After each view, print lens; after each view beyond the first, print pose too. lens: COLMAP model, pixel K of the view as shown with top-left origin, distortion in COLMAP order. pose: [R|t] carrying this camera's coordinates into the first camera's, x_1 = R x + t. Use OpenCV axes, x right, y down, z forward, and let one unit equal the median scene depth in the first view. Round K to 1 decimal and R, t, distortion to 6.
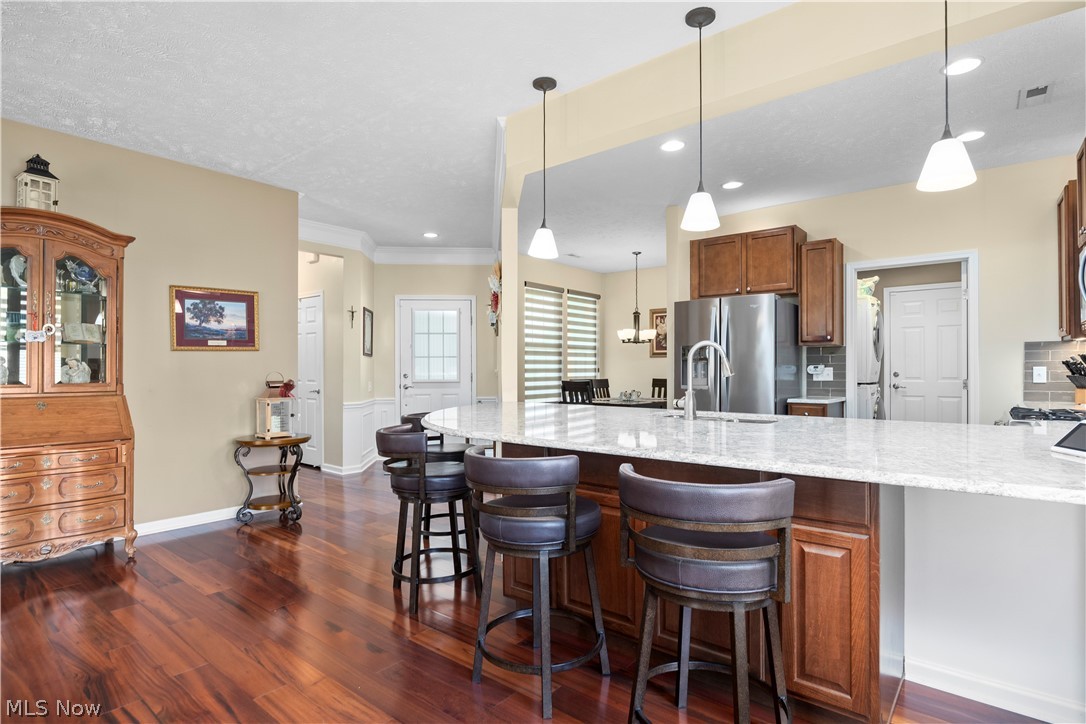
lens RADIAL K [[557.7, 0, 543.5], [0, 557.7, 366.7], [0, 0, 1]] dist [-0.002772, -0.000388]
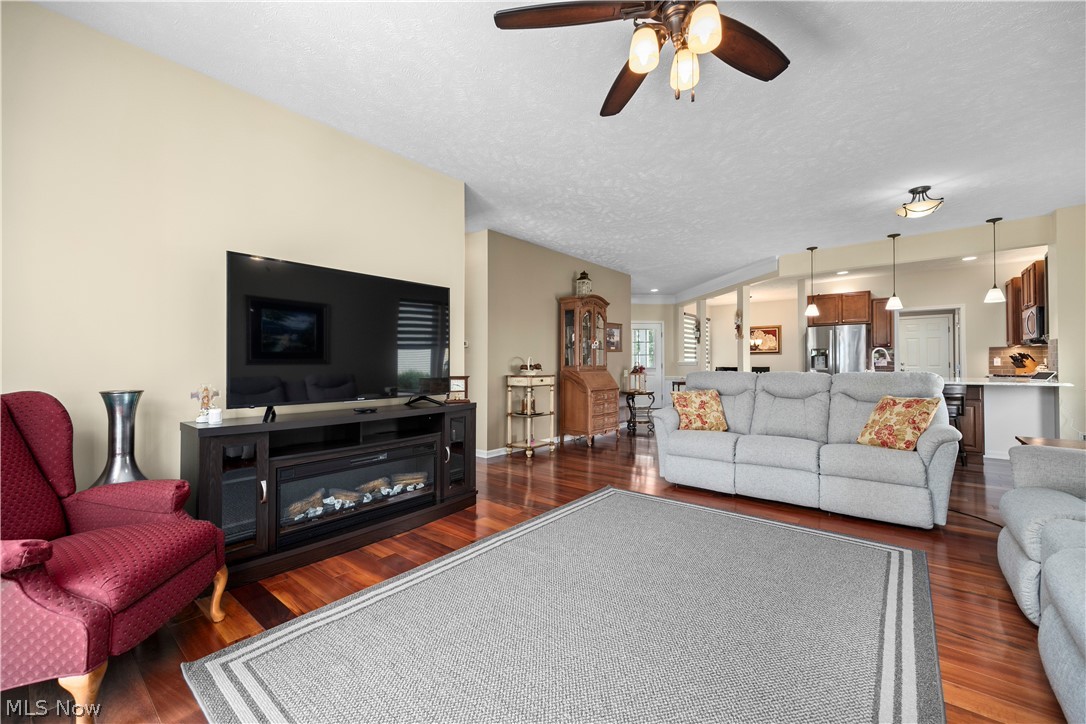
lens RADIAL K [[434.3, 0, 543.0], [0, 434.3, 362.0], [0, 0, 1]] dist [0.000741, 0.000117]
pose [[0.999950, -0.001141, -0.009967, -0.879993], [0.001099, 0.999991, -0.004179, 0.019499], [0.009972, 0.004168, 0.999942, -0.734140]]
